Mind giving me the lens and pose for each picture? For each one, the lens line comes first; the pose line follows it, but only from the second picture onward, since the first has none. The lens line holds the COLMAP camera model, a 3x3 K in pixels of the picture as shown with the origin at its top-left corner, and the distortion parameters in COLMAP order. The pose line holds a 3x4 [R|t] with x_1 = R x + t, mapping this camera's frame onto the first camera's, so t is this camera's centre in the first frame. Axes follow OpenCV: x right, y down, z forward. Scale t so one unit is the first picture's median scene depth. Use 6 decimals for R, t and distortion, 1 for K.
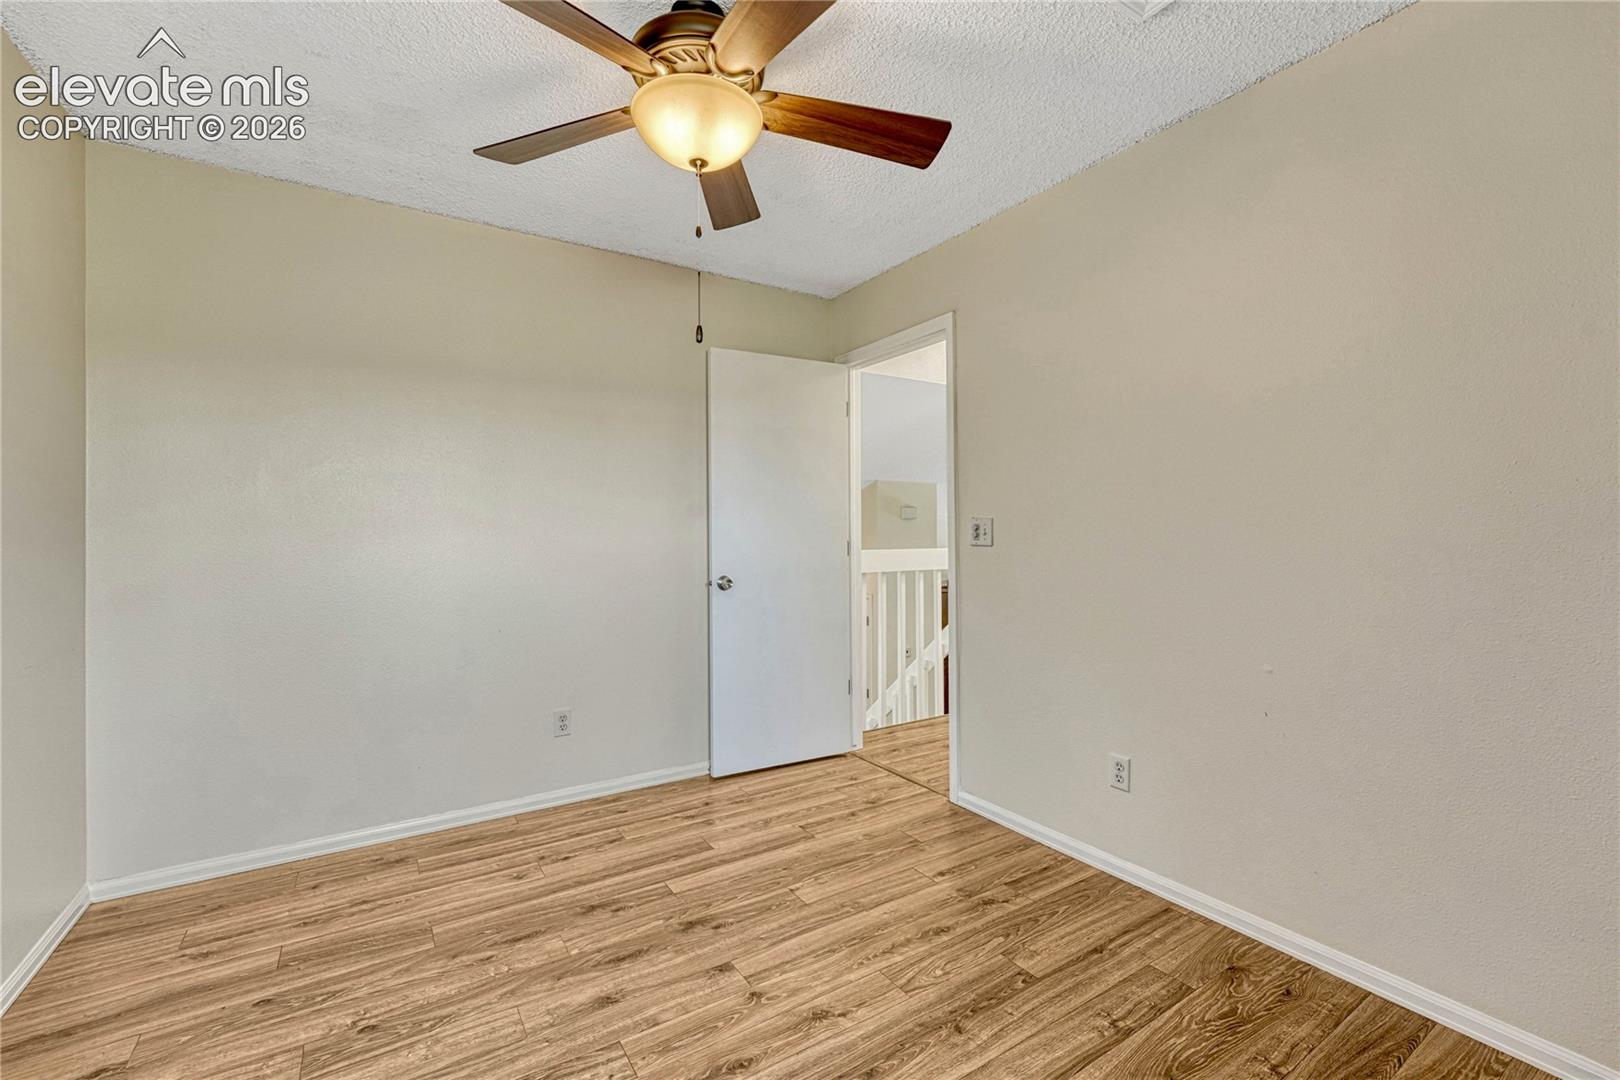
lens RADIAL K [[698.3, 0, 807.7], [0, 698.3, 520.4], [0, 0, 1]] dist [-0.012582, 0.000101]
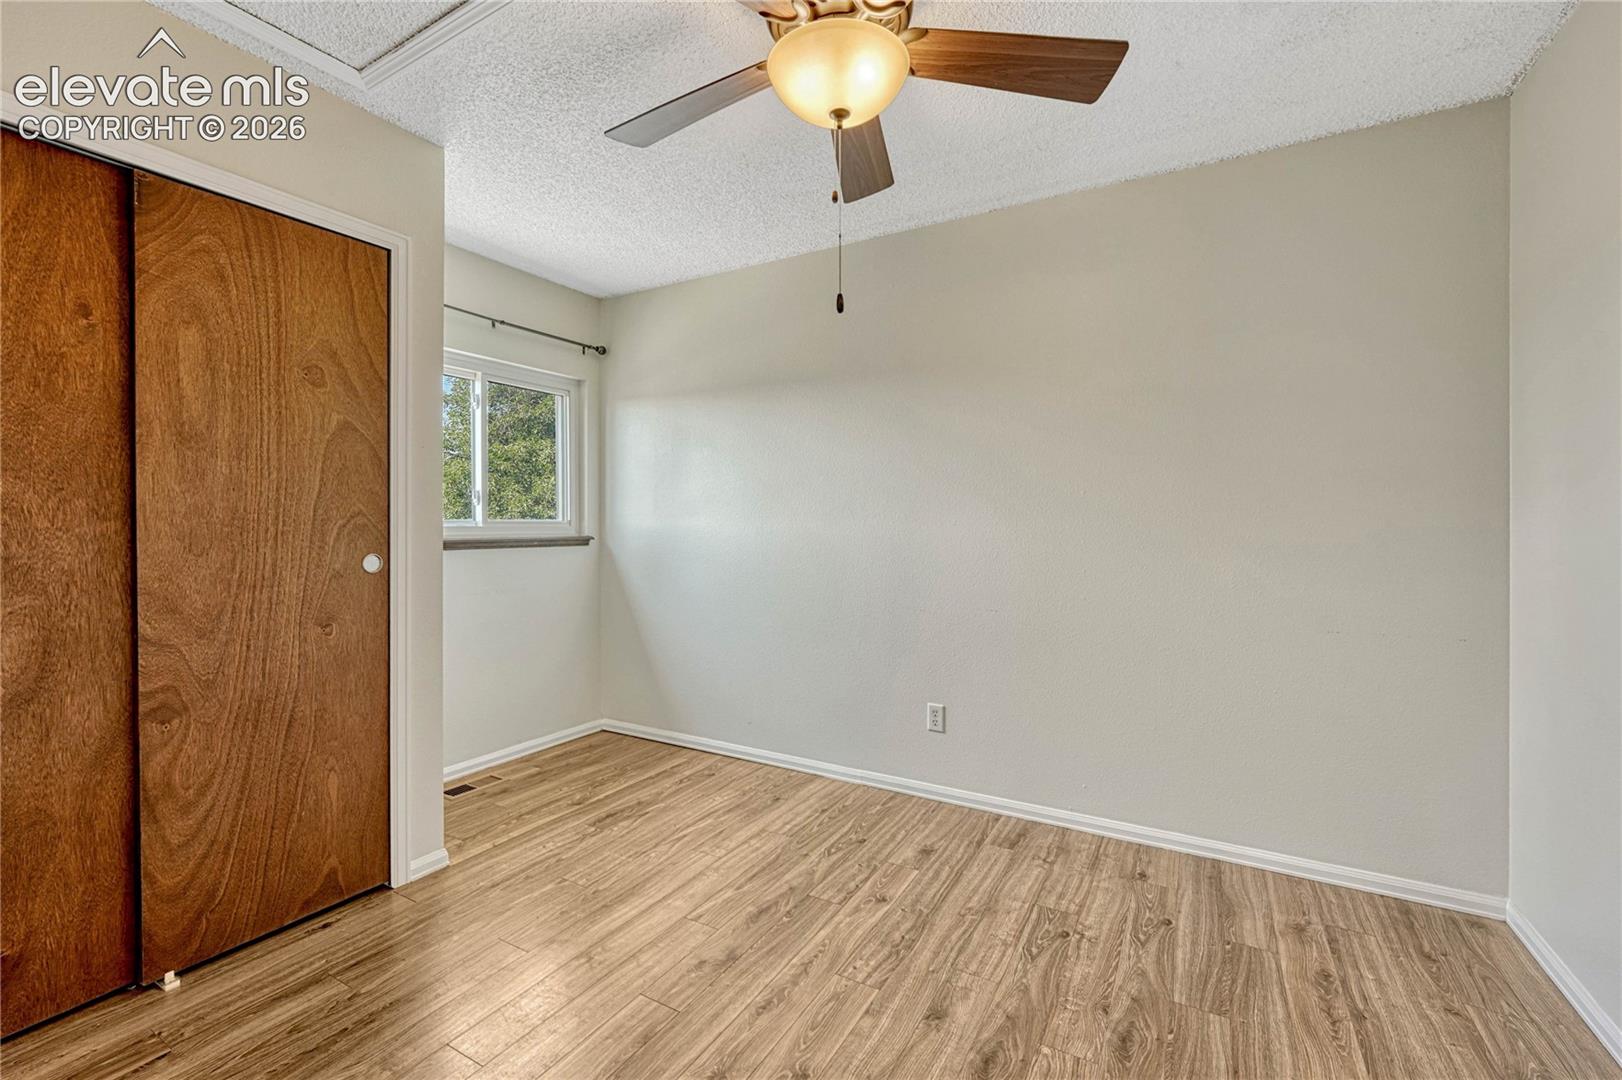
lens RADIAL K [[695.8, 0, 791.7], [0, 695.8, 533.7], [0, 0, 1]] dist [-0.002947, -0.000106]
pose [[-0.896245, 0.004348, -0.443539, 0.292443], [0.004155, 0.999990, 0.001407, 0.028333], [0.443541, -0.000582, -0.896254, 1.679266]]
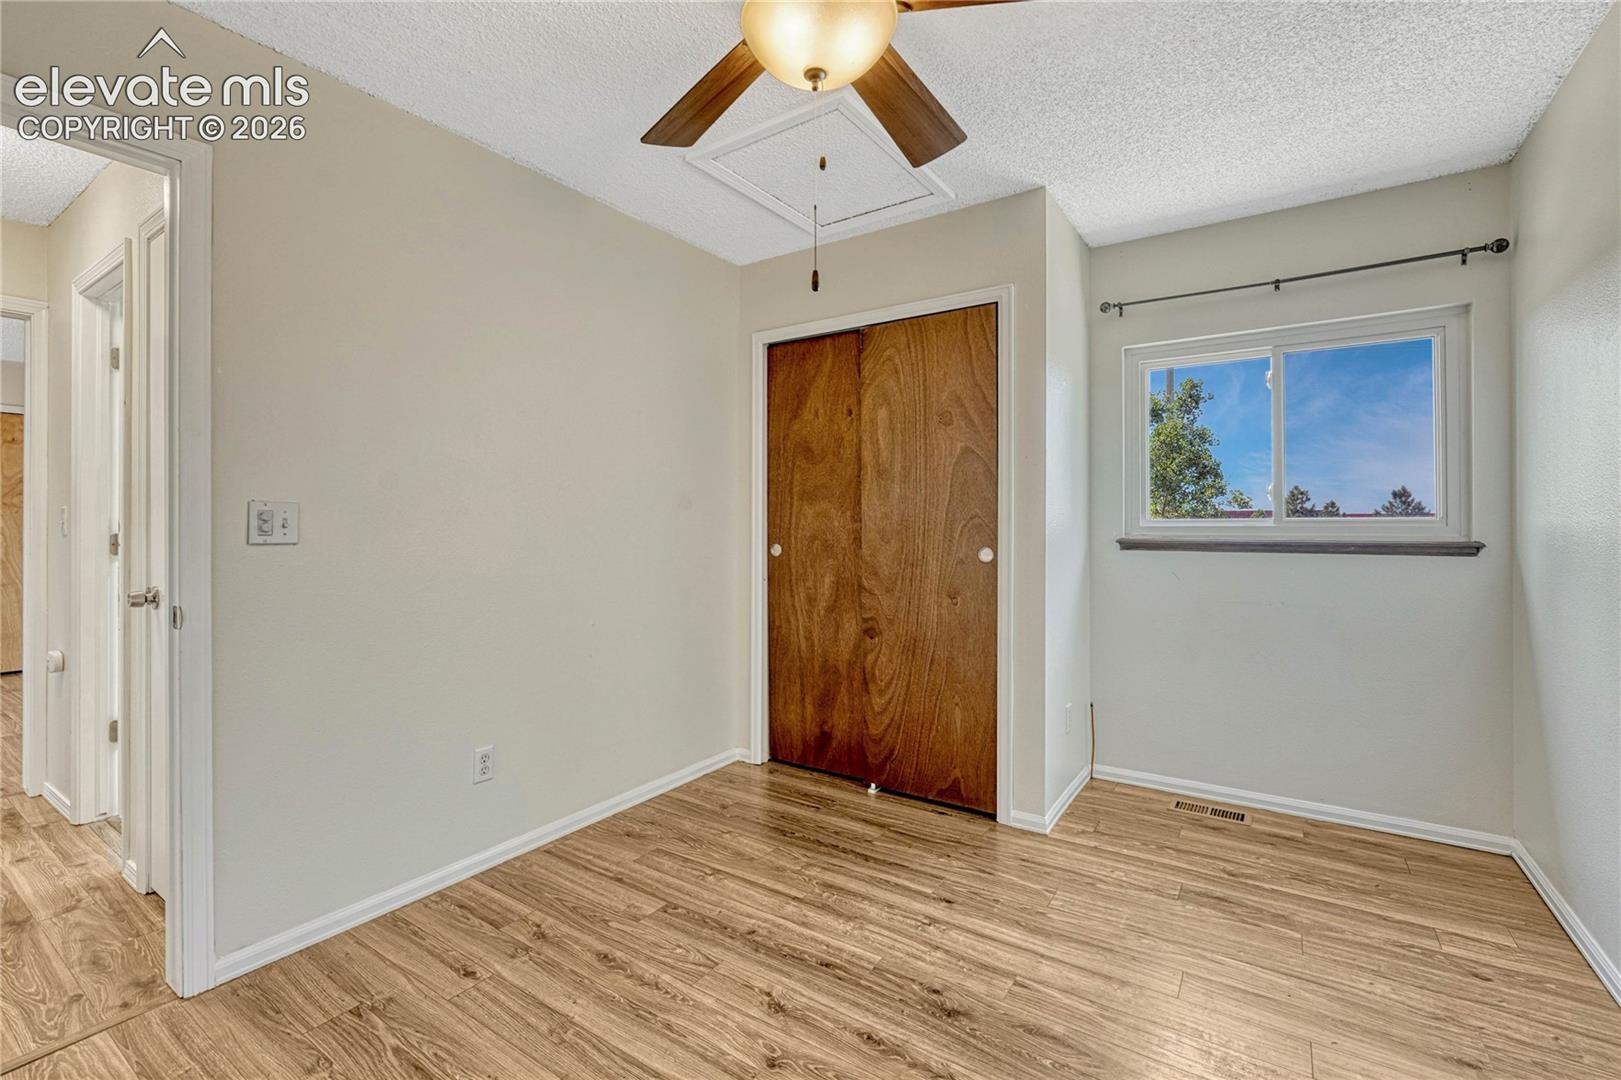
lens RADIAL K [[713.3, 0, 804.3], [0, 713.3, 524.8], [0, 0, 1]] dist [-0.004344, -0.000425]
pose [[-0.397423, -0.001094, 0.917635, -0.860425], [-0.011275, 0.999930, -0.003691, 0.022833], [-0.917566, -0.011814, -0.397407, 1.270506]]
